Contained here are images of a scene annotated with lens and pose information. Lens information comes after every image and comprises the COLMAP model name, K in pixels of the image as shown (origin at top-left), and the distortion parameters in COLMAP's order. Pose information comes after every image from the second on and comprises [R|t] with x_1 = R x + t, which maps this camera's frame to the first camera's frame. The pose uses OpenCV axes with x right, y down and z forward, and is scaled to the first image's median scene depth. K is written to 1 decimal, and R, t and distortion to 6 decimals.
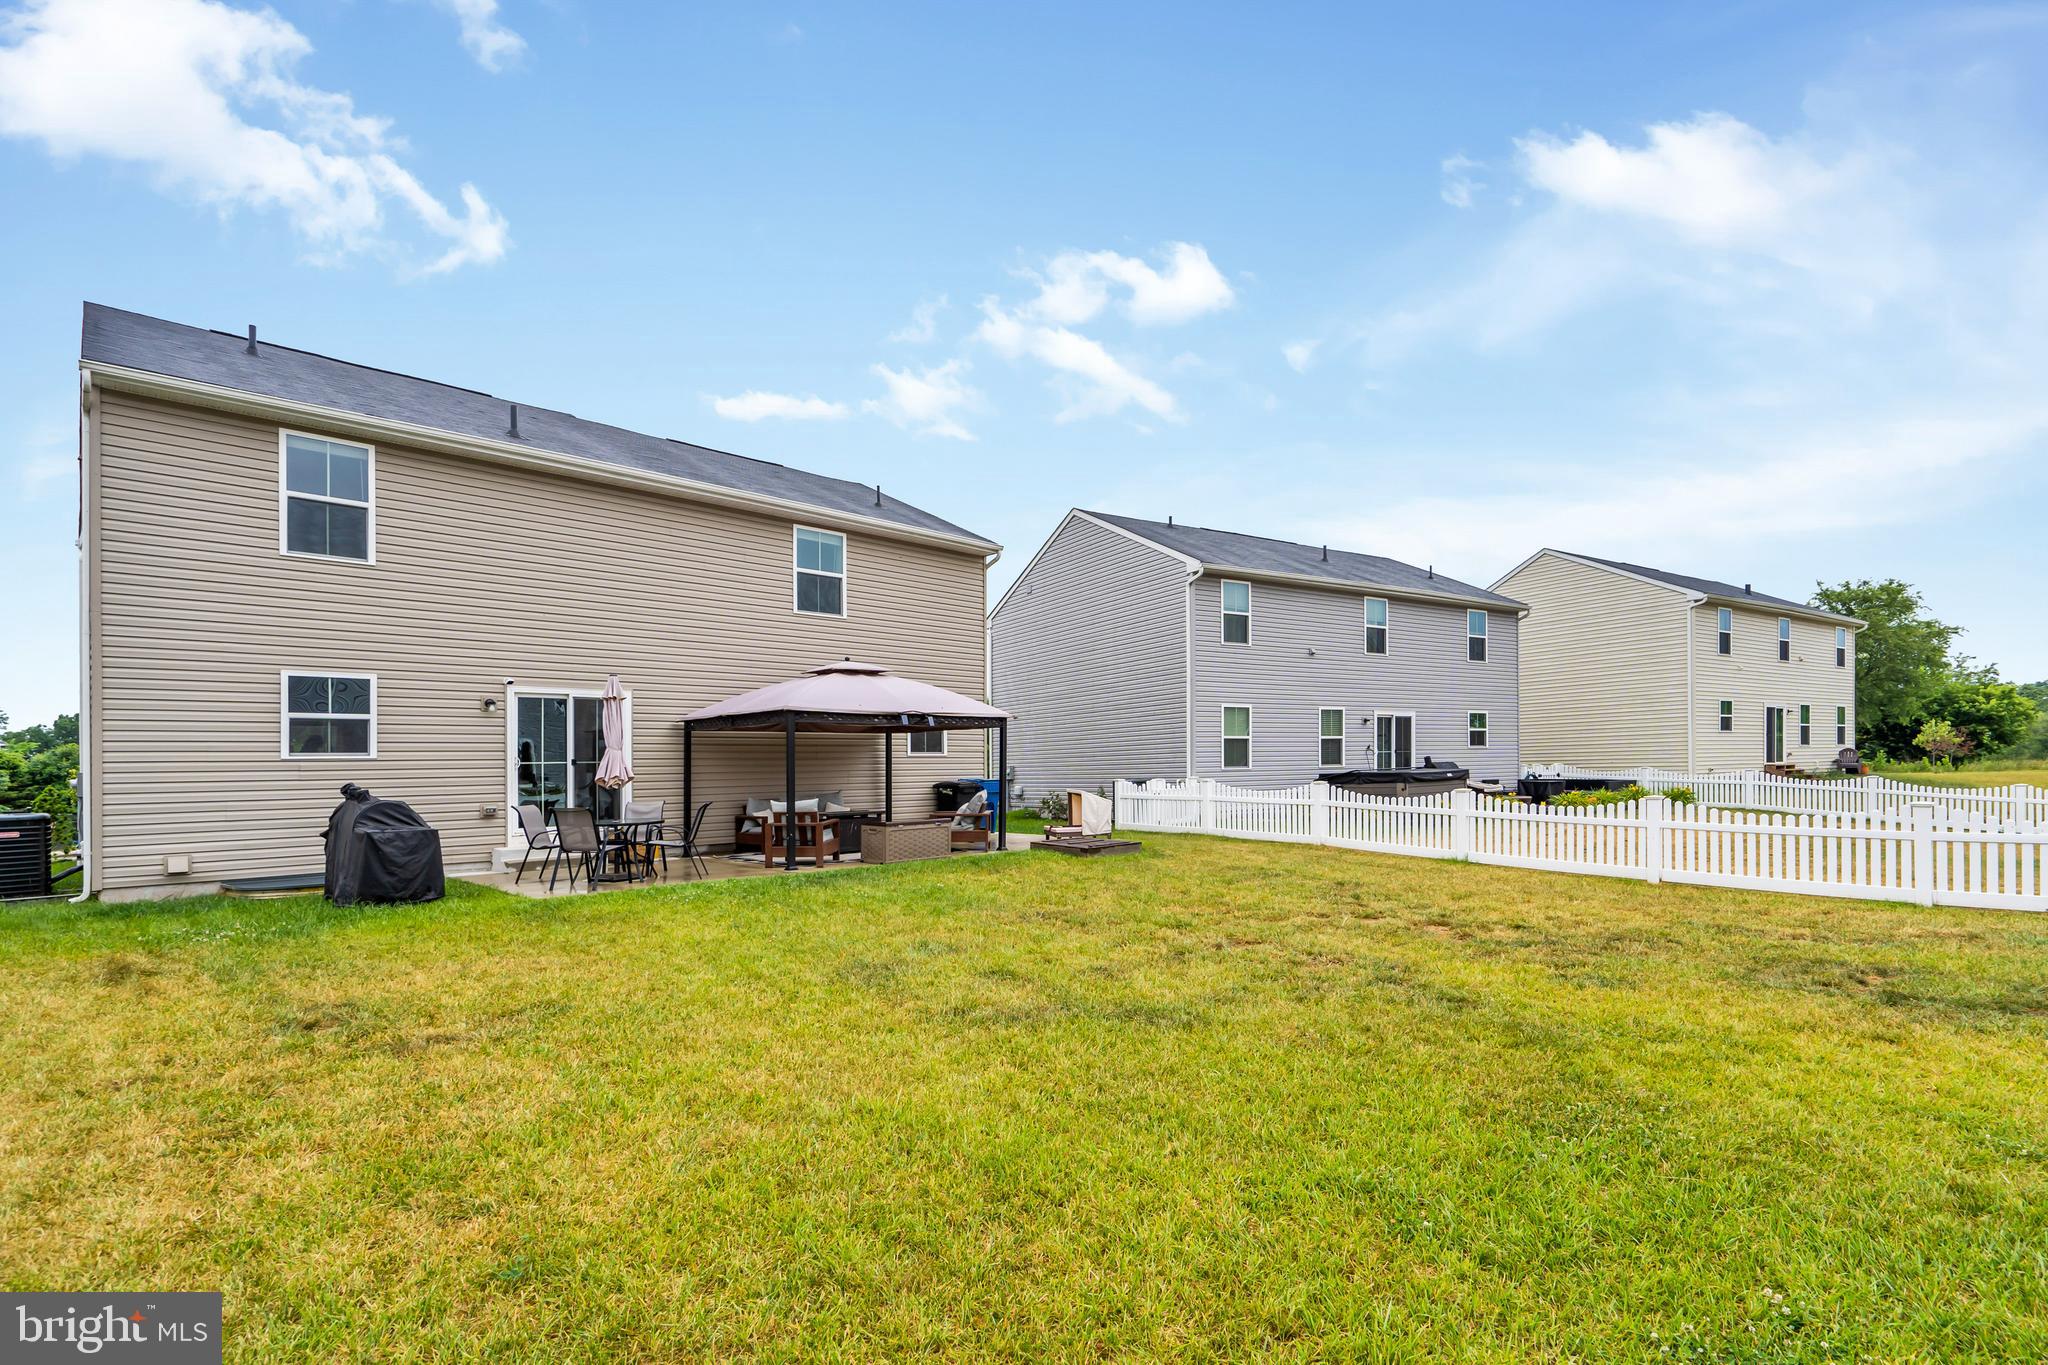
lens RADIAL K [[927.3, 0, 1024.7], [0, 927.3, 745.6], [0, 0, 1]] dist [0.001035, 0.000505]
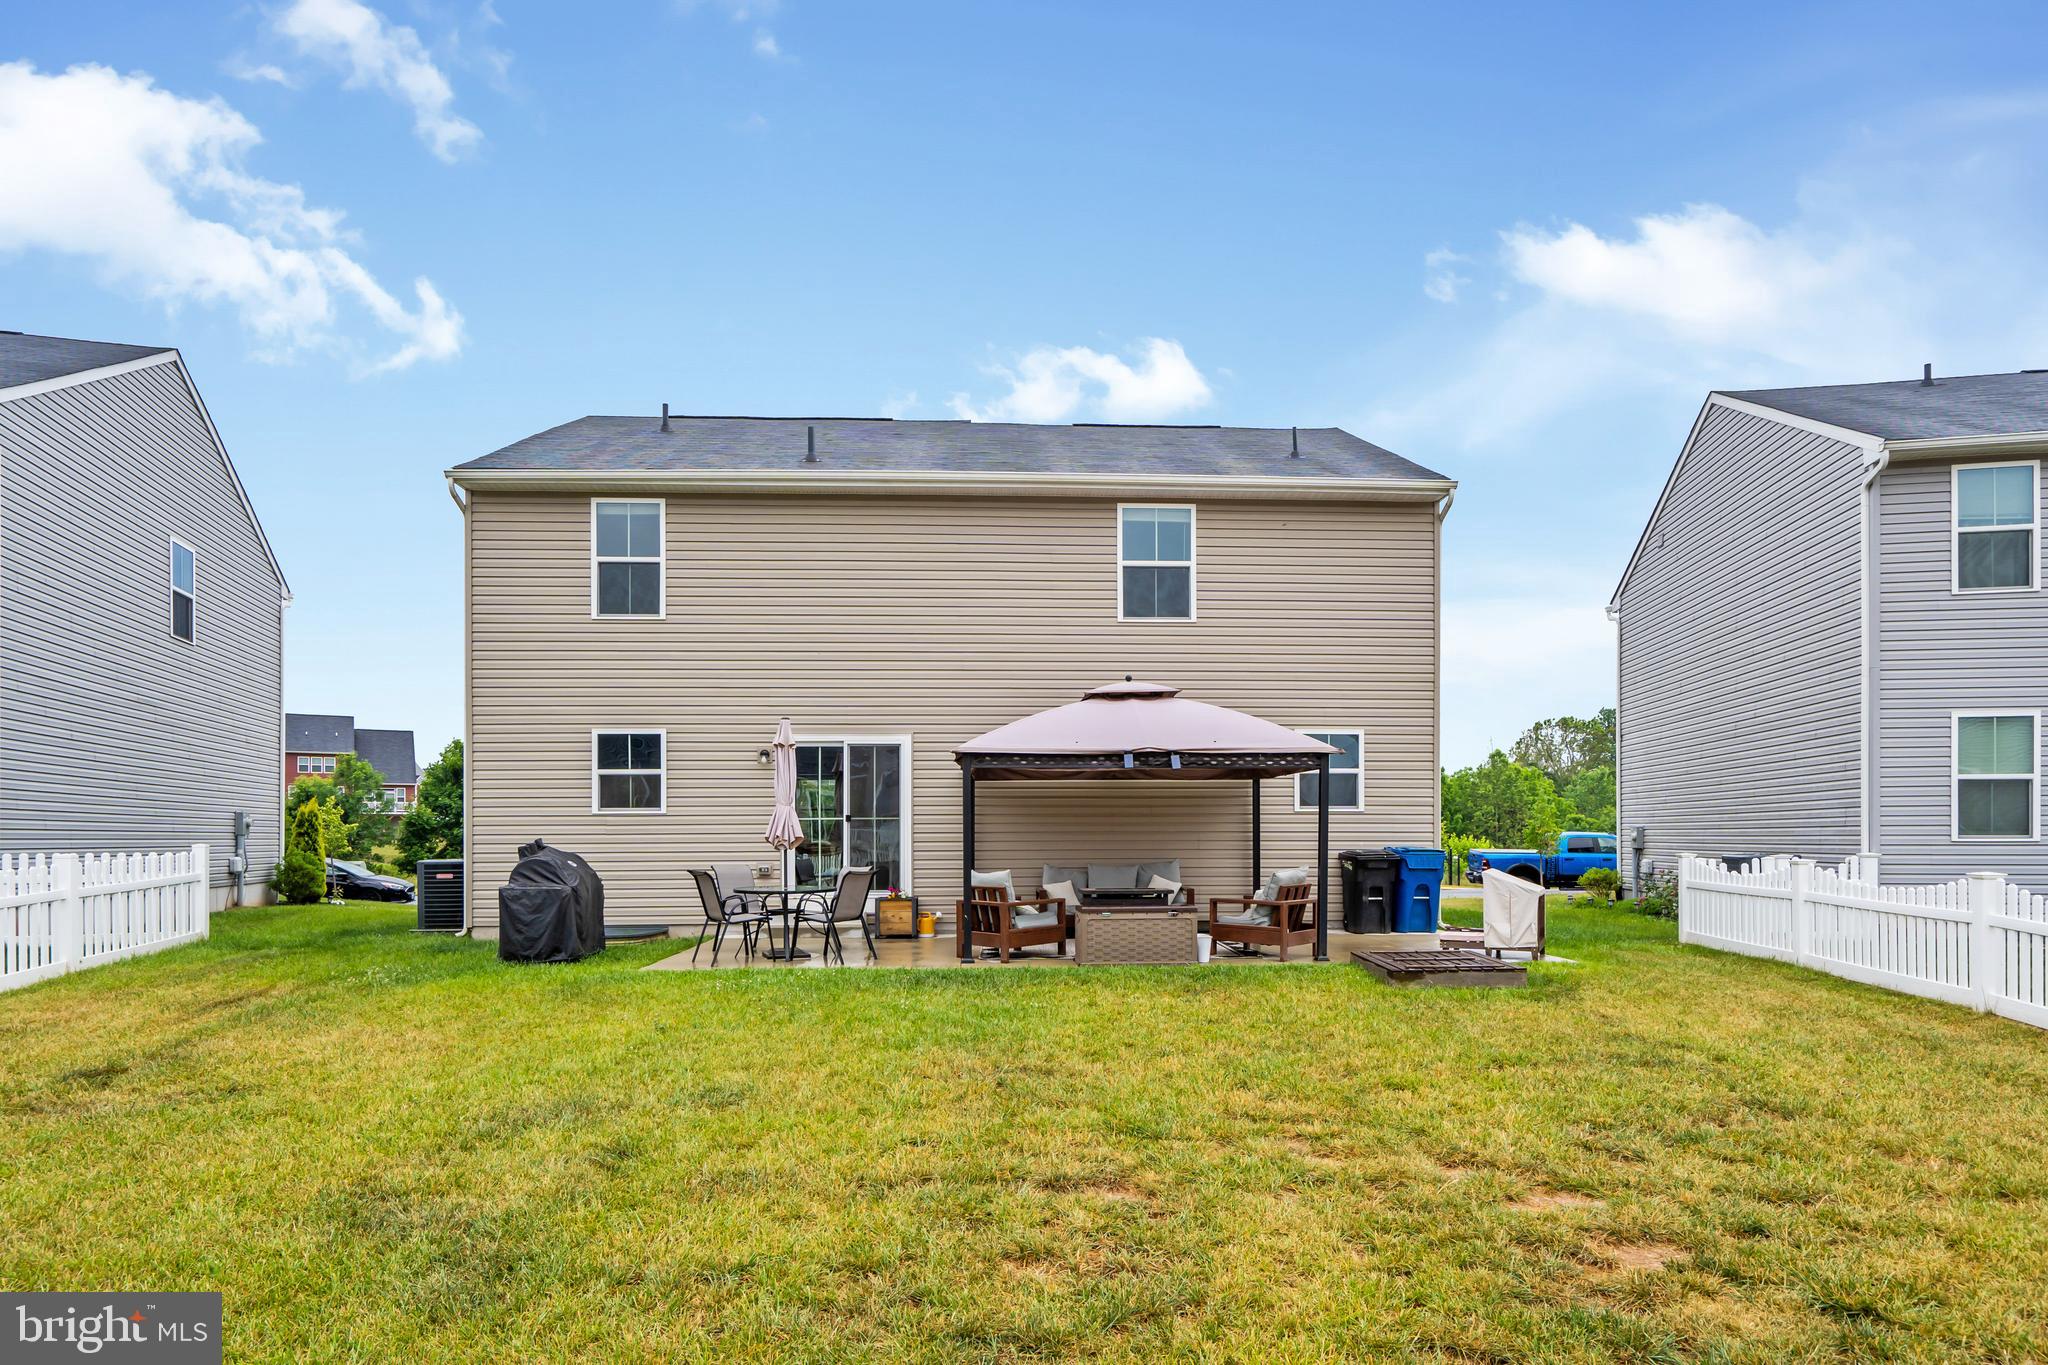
lens RADIAL K [[1155.4, 0, 1023.9], [0, 1155.4, 796.3], [0, 0, 1]] dist [0.001551, 0.001757]
pose [[0.759630, -0.005212, -0.650334, 0.351423], [0.006014, 0.999981, -0.000989, -0.001033], [0.650327, -0.003160, 0.759648, 0.275345]]
